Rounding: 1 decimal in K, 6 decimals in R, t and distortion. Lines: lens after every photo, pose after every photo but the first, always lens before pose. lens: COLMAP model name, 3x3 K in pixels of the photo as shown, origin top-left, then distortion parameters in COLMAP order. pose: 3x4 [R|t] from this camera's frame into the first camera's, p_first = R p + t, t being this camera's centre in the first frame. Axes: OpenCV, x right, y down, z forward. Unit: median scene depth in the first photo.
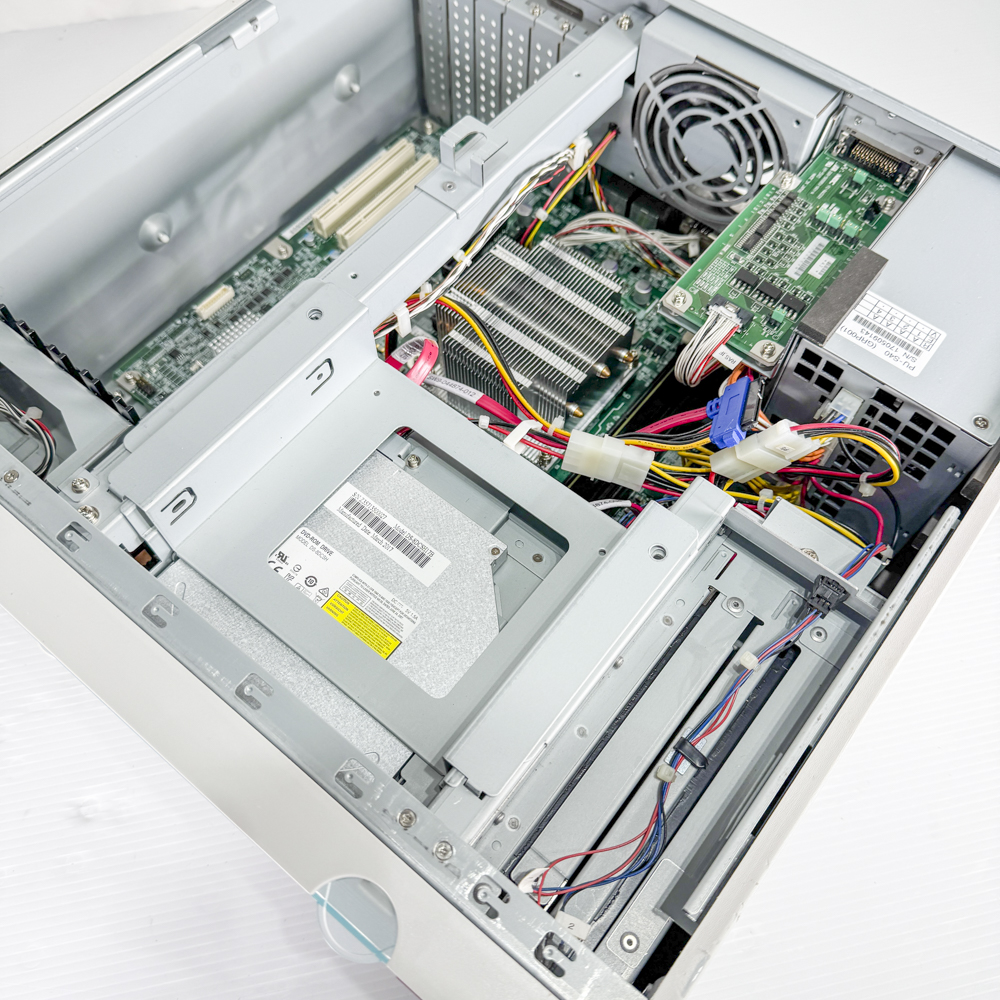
lens RADIAL K [[949.6, 0, 497.8], [0, 949.6, 508.9], [0, 0, 1]] dist [0.114955, -0.246184]
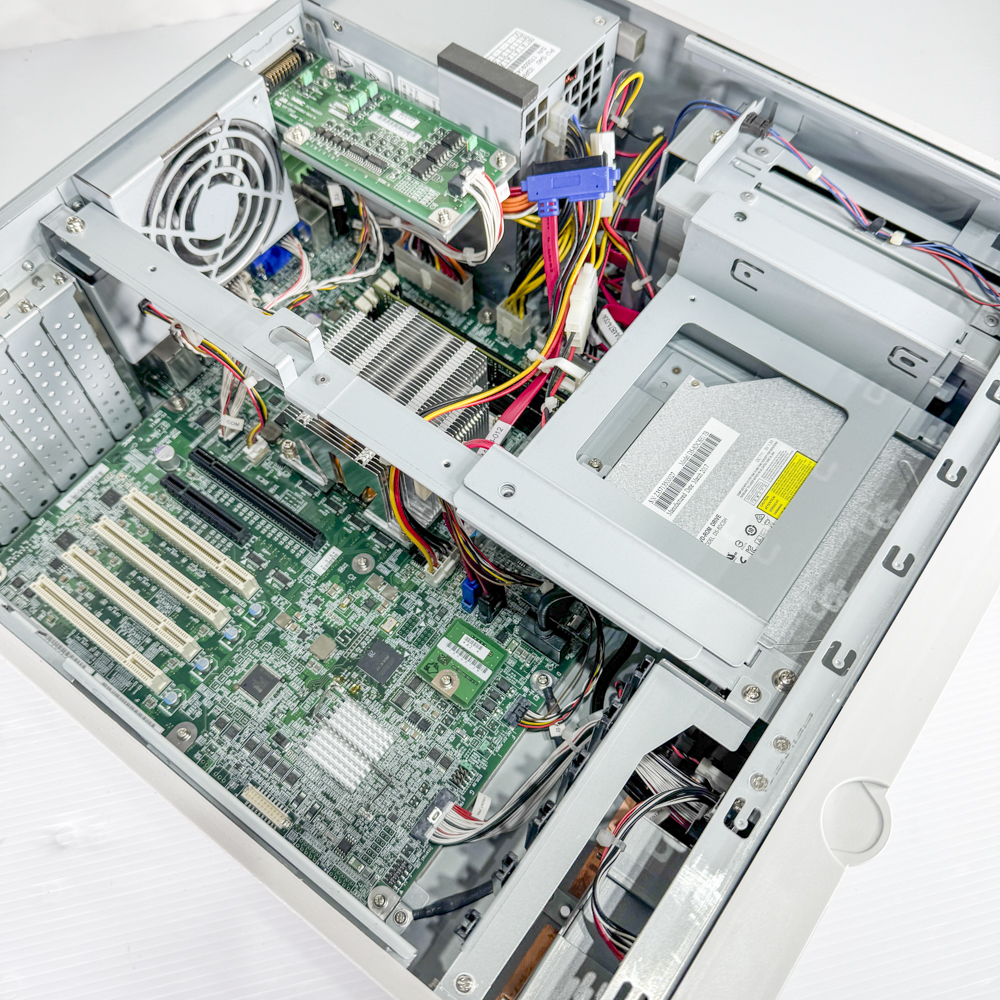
lens RADIAL K [[949.6, 0, 497.8], [0, 949.6, 508.9], [0, 0, 1]] dist [0.114955, -0.246184]
pose [[-0.032638, -0.890744, 0.453333, -0.570760], [0.887854, 0.182448, 0.422408, -0.546899], [-0.458967, 0.416279, 0.784895, 0.272066]]
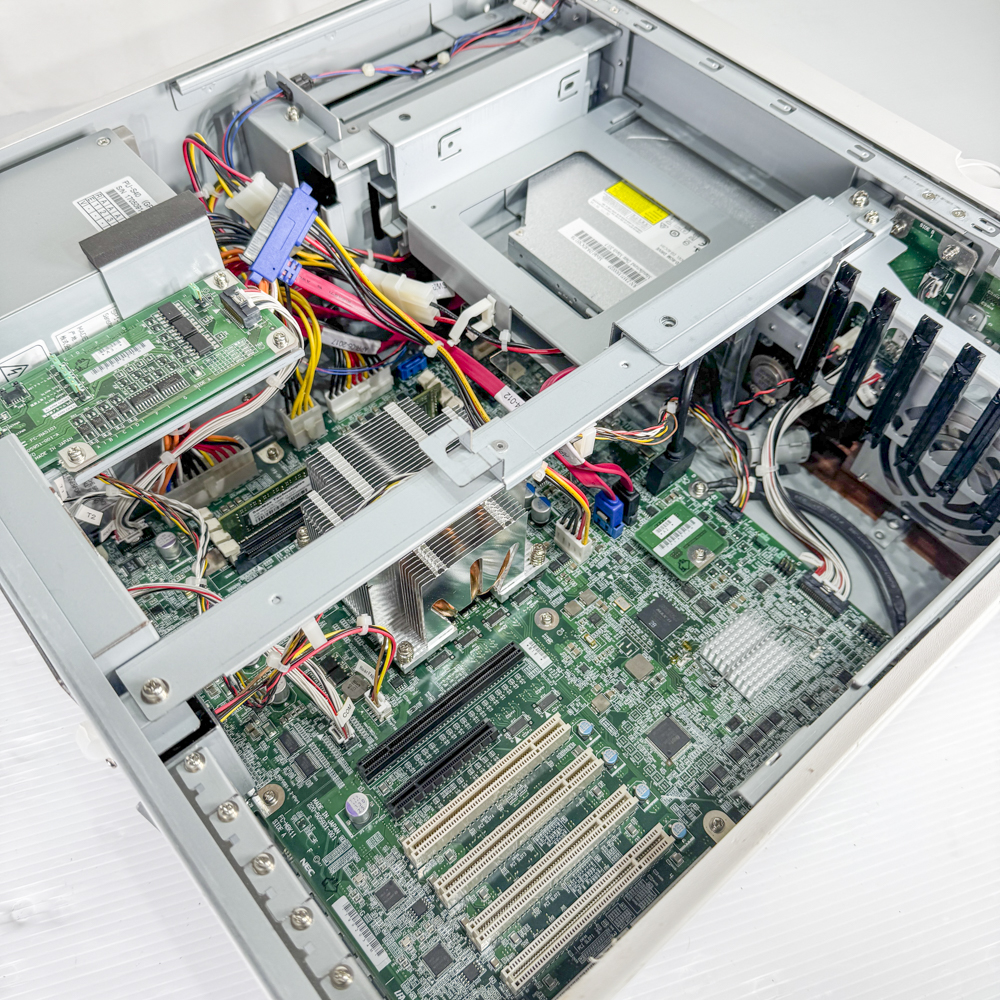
lens RADIAL K [[949.6, 0, 497.8], [0, 949.6, 508.9], [0, 0, 1]] dist [0.114955, -0.246184]
pose [[-0.981726, -0.164073, 0.096407, -0.134887], [0.163858, -0.471190, 0.866678, -1.058837], [-0.096772, 0.866637, 0.489464, 0.654602]]
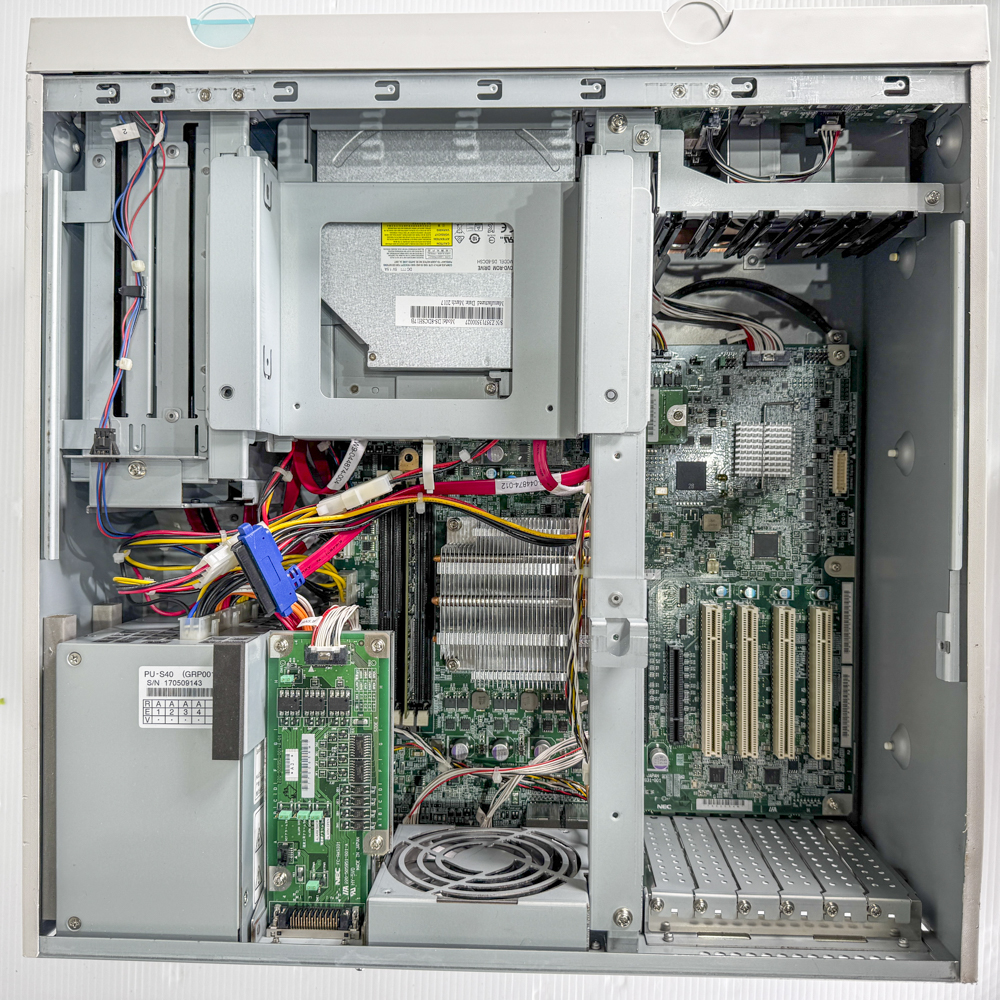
lens RADIAL K [[972.8, 0, 502.9], [0, 972.8, 497.9], [0, 0, 1]] dist [0.083886, -0.008619]
pose [[-0.785386, 0.618274, 0.030107, -0.052789], [-0.535244, -0.702737, 0.468695, -0.674512], [0.310939, 0.351992, 0.882847, 0.032218]]
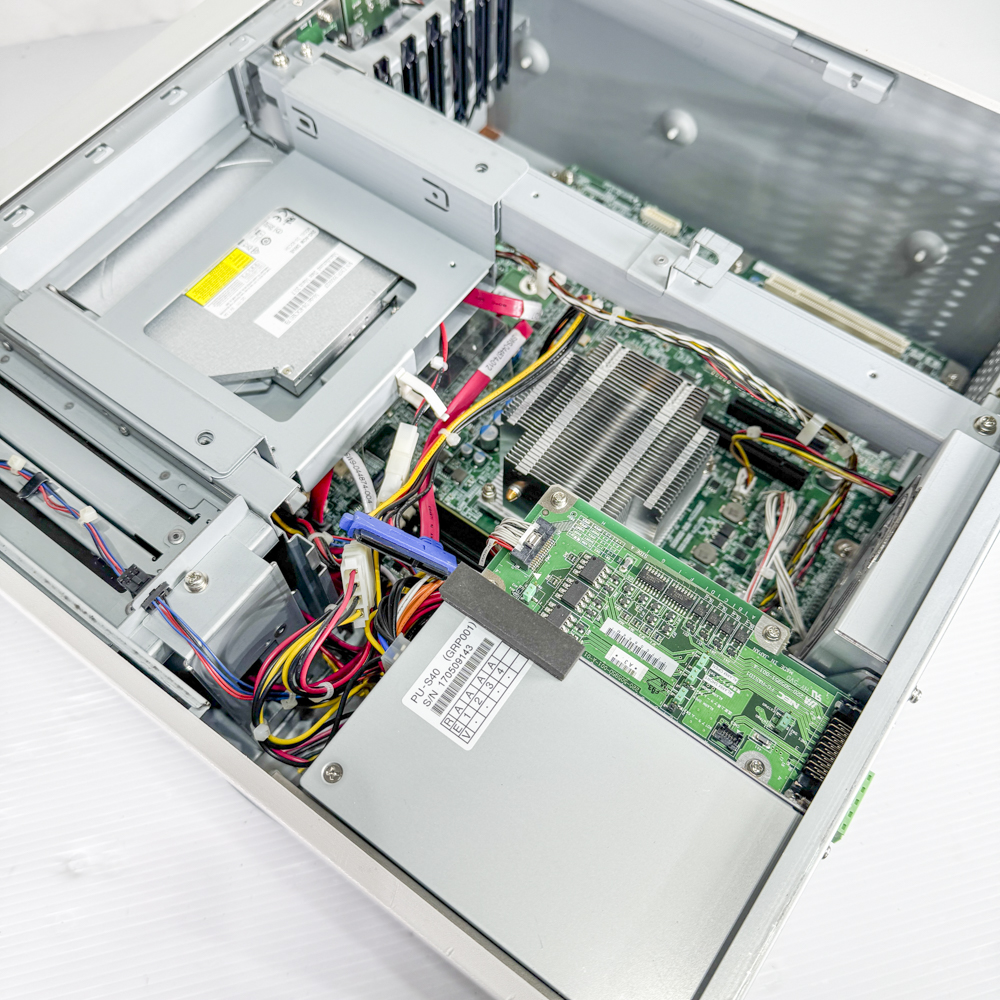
lens RADIAL K [[949.6, 0, 497.8], [0, 949.6, 508.9], [0, 0, 1]] dist [0.114955, -0.246184]
pose [[0.045750, 0.885436, -0.462504, 0.584584], [-0.892982, 0.243775, 0.378361, -0.486975], [0.447761, 0.395698, 0.801831, 0.282292]]
